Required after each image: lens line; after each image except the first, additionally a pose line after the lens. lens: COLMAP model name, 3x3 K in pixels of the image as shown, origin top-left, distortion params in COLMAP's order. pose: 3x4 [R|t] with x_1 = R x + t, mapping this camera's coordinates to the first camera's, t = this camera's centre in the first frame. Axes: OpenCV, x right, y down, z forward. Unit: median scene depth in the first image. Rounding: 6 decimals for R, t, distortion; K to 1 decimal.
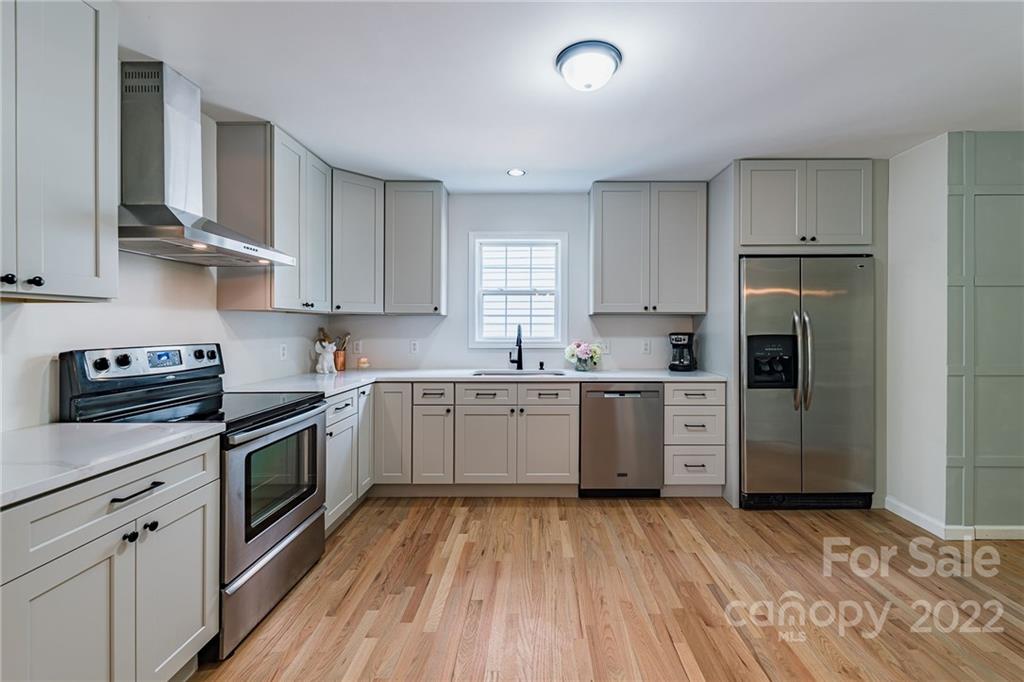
lens RADIAL K [[416.9, 0, 534.2], [0, 416.9, 333.4], [0, 0, 1]] dist [0.004938, -0.003340]
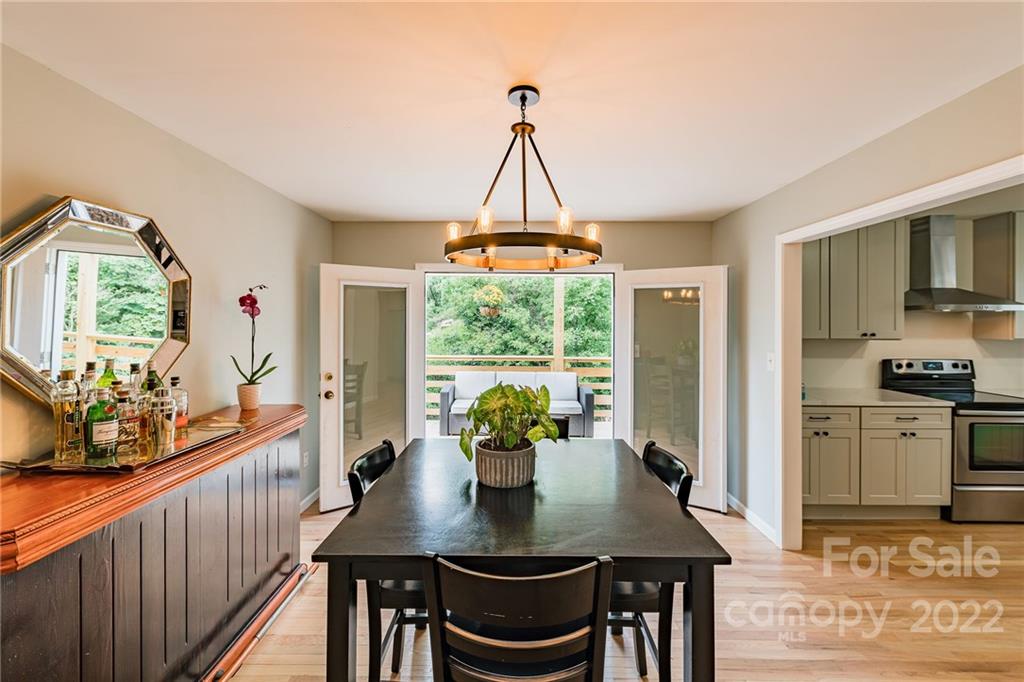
lens RADIAL K [[416.9, 0, 503.7], [0, 416.9, 314.3], [0, 0, 1]] dist [0.004938, -0.003340]
pose [[-0.028583, -0.013962, -0.999494, 0.718745], [-0.018203, 0.999744, -0.013445, -0.076752], [0.999426, 0.017810, -0.028830, -0.601507]]
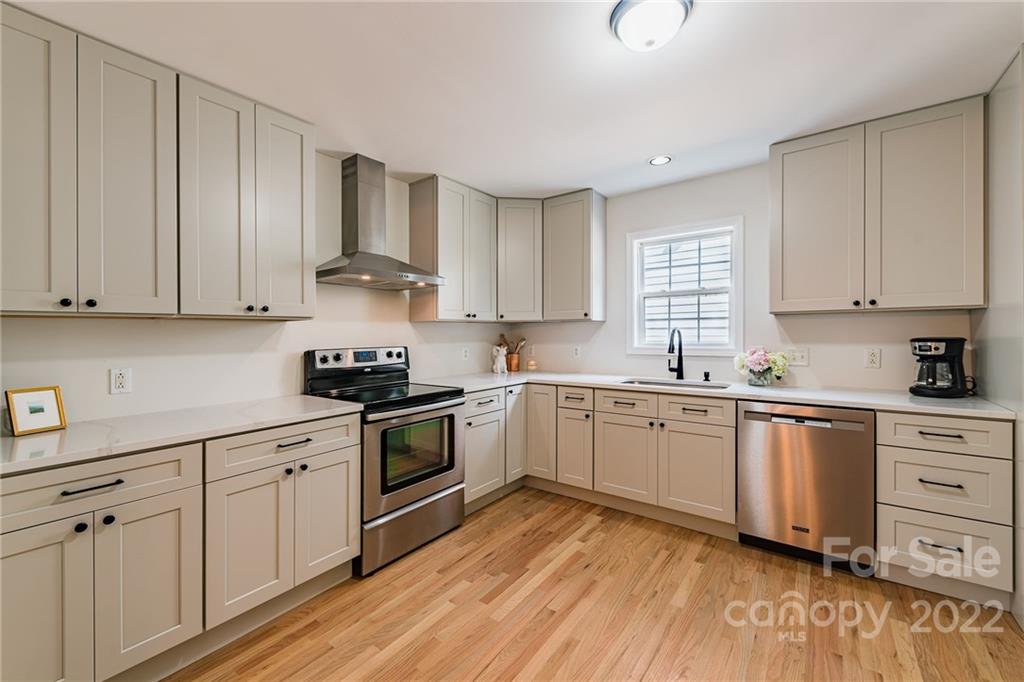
lens RADIAL K [[405.5, 0, 512.3], [0, 405.5, 337.6], [0, 0, 1]] dist [0.002827, -0.001565]
pose [[0.802234, -0.002087, -0.597007, 0.246246], [0.001082, 0.999997, -0.002042, -0.001813], [0.597009, 0.000992, 0.802234, 0.117433]]
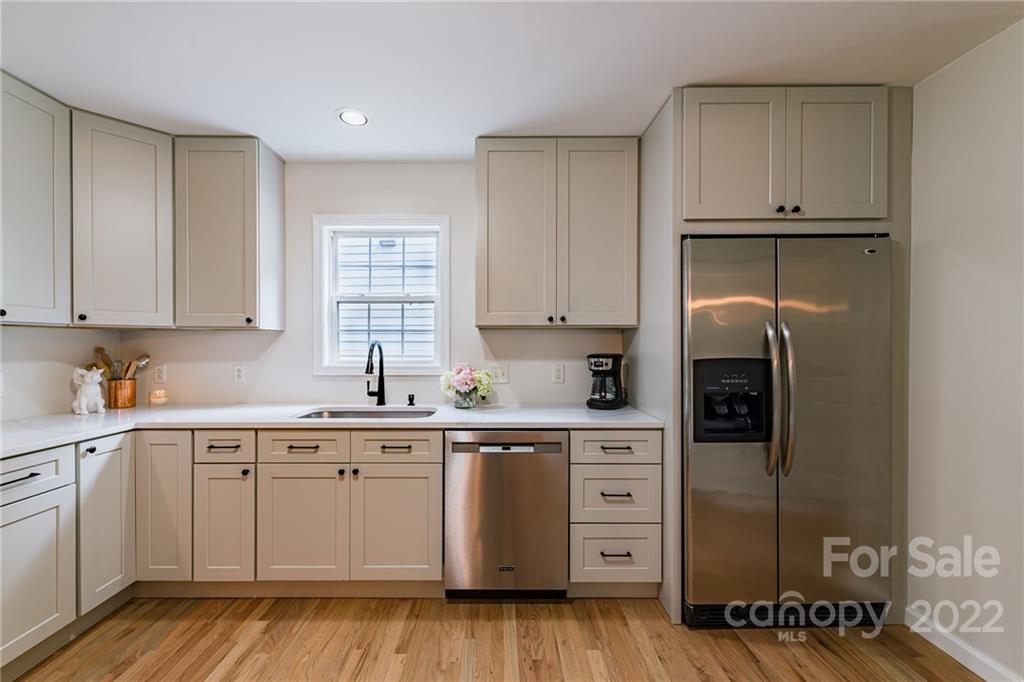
lens RADIAL K [[416.9, 0, 494.2], [0, 416.9, 353.1], [0, 0, 1]] dist [0.004938, -0.003340]
pose [[0.999997, -0.000850, -0.002109, 0.204974], [0.000856, 0.999995, 0.002899, -0.007176], [0.002107, -0.002901, 0.999994, 0.356082]]
